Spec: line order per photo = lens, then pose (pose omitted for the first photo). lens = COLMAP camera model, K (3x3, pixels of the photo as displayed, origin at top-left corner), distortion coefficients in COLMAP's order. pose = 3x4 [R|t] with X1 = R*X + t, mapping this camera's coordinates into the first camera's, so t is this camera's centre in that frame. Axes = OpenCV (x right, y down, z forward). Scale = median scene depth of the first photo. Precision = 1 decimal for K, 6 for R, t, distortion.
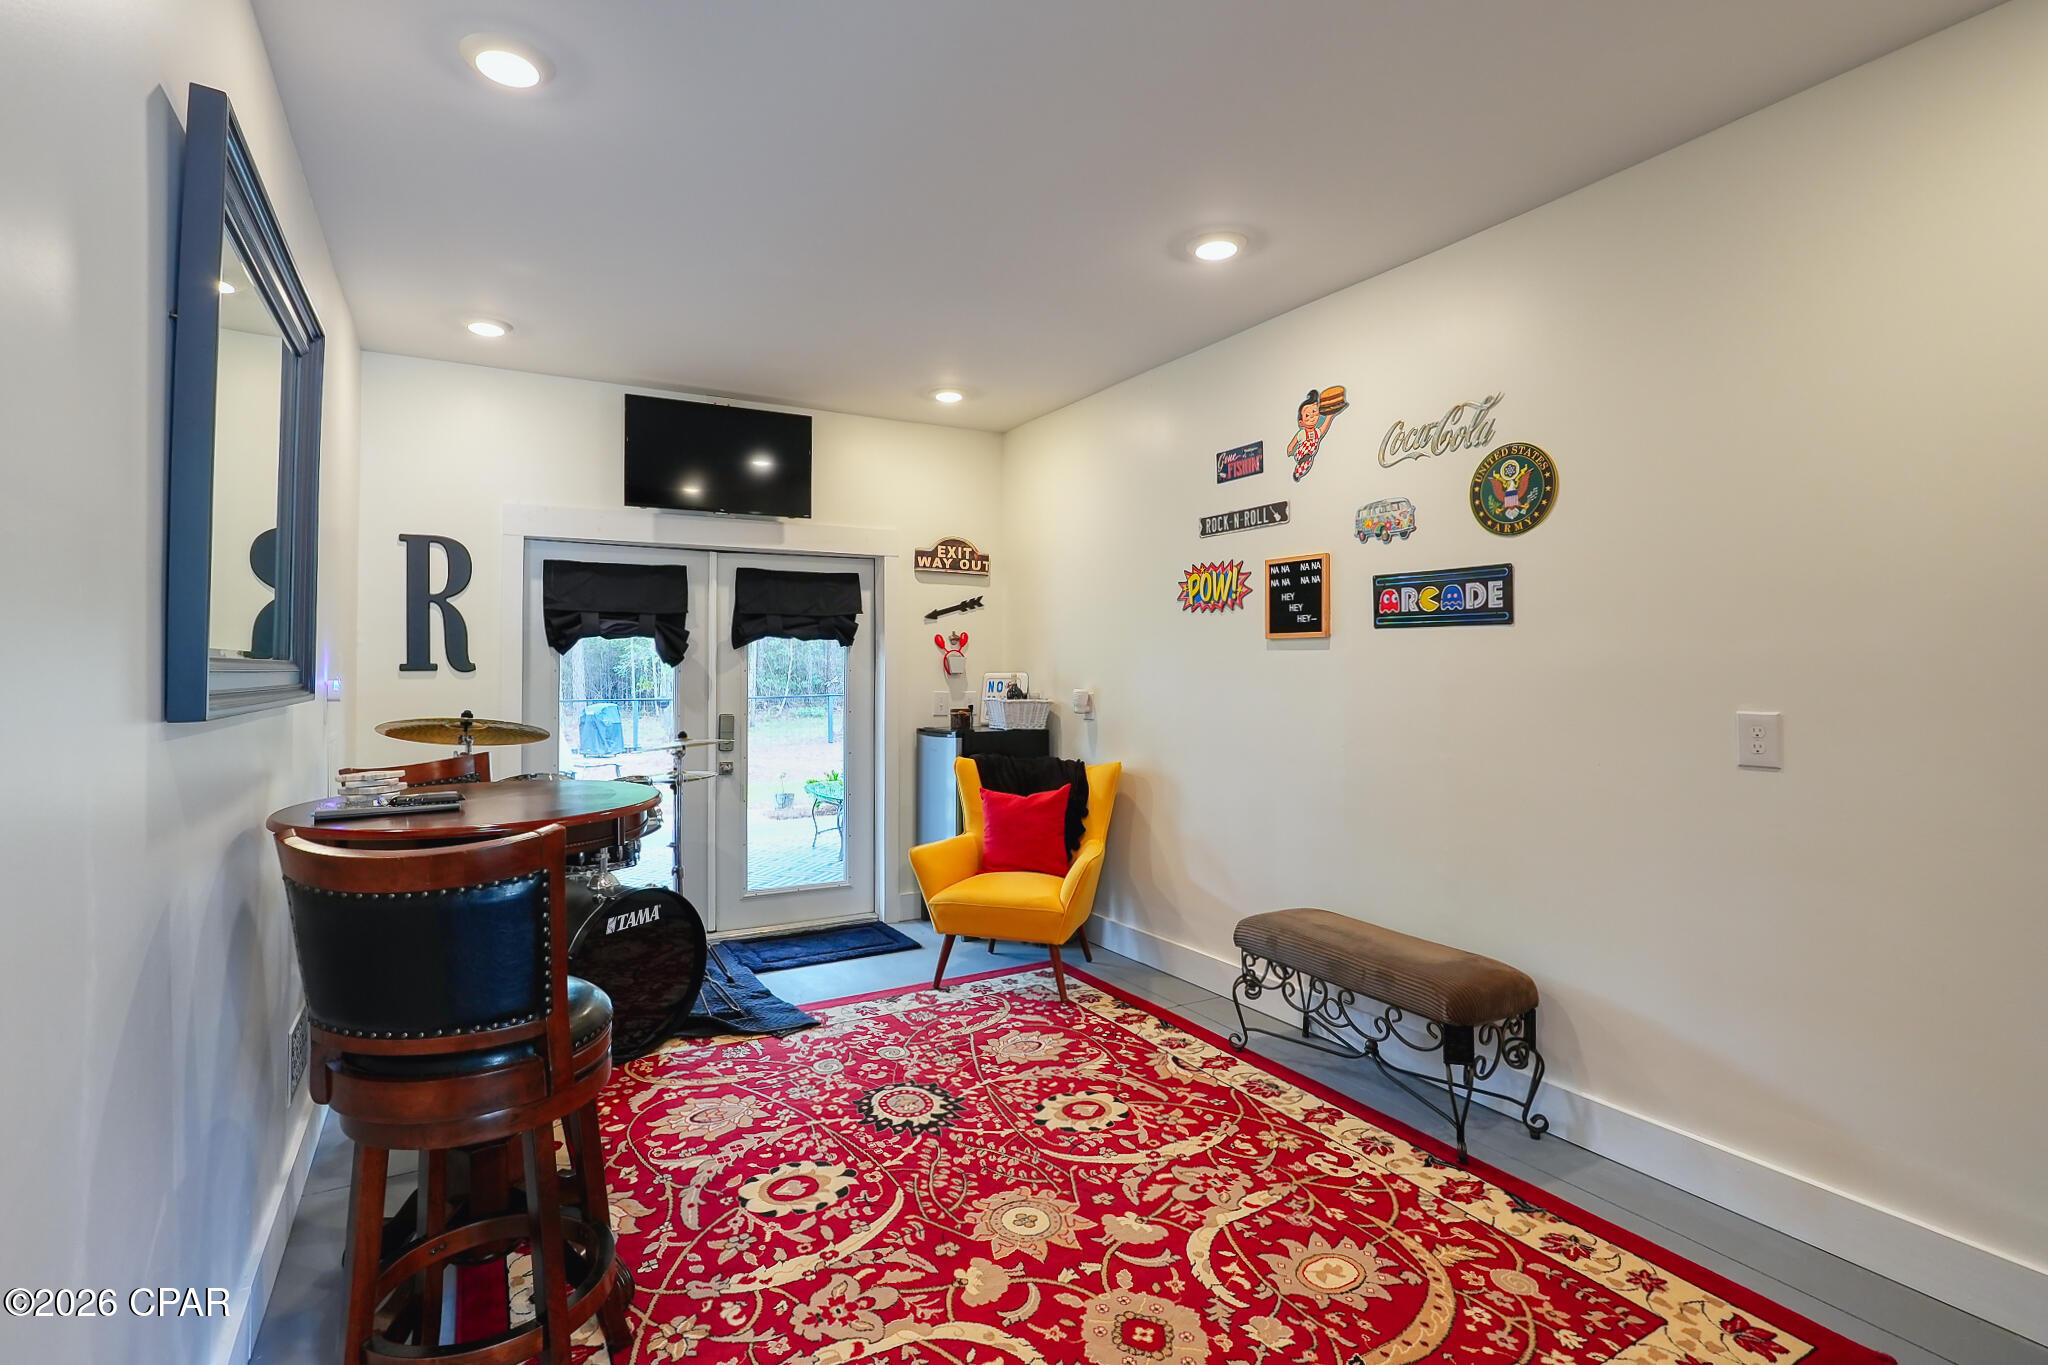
lens RADIAL K [[946.7, 0, 995.5], [0, 946.7, 680.0], [0, 0, 1]] dist [-0.001572, 0.000436]
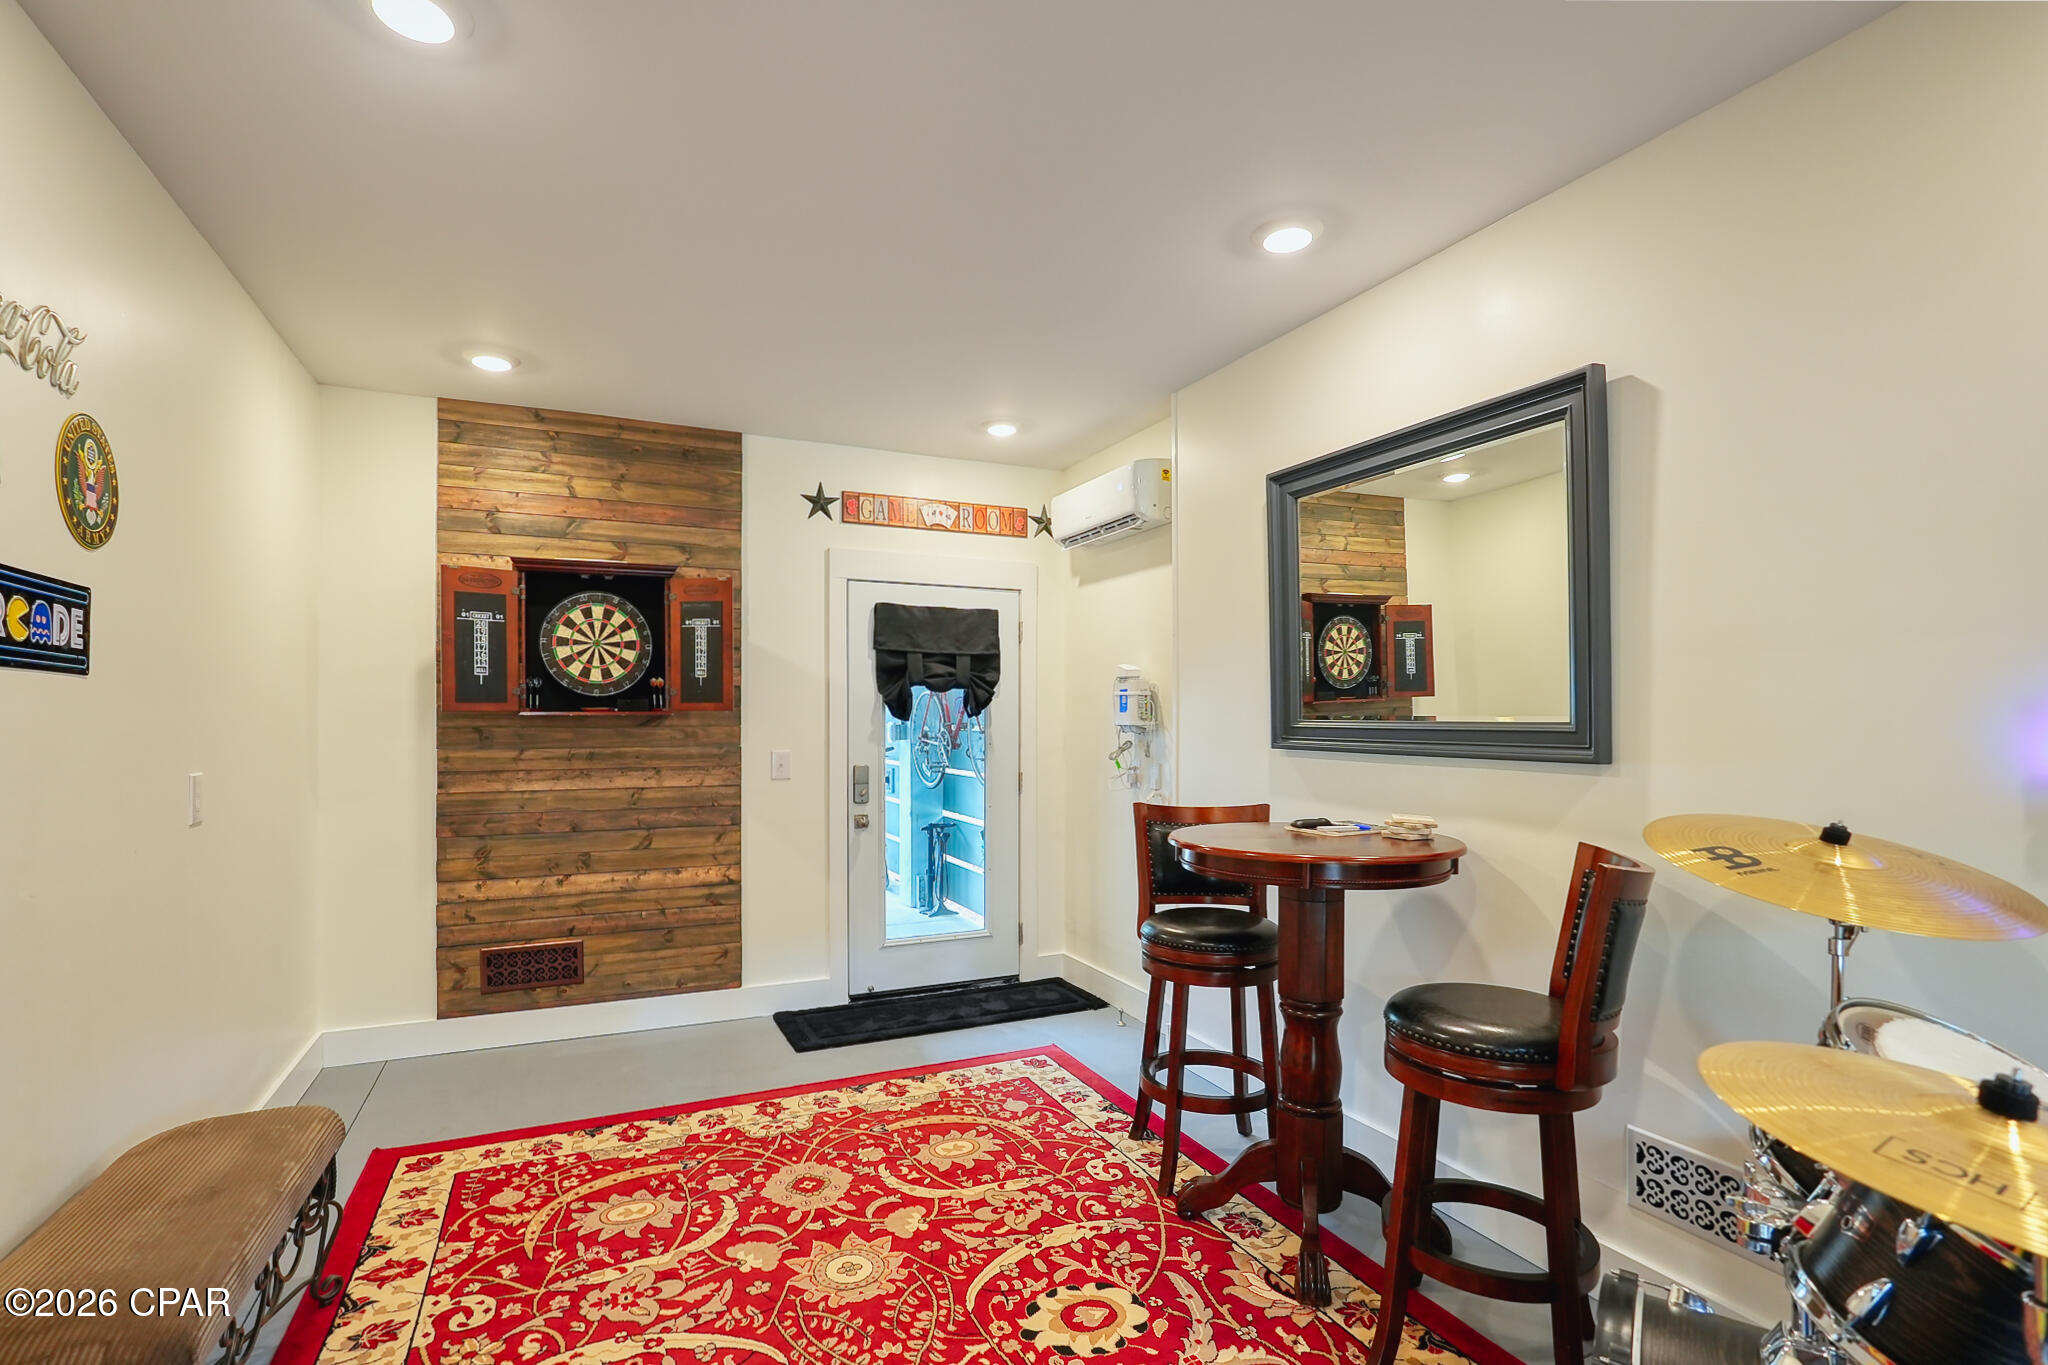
lens RADIAL K [[946.7, 0, 995.5], [0, 946.7, 680.0], [0, 0, 1]] dist [-0.001572, 0.000436]
pose [[-0.995594, 0.008986, 0.093340, -0.233197], [0.007001, 0.999743, -0.021573, -0.045434], [-0.093510, -0.020824, -0.995401, 2.069841]]
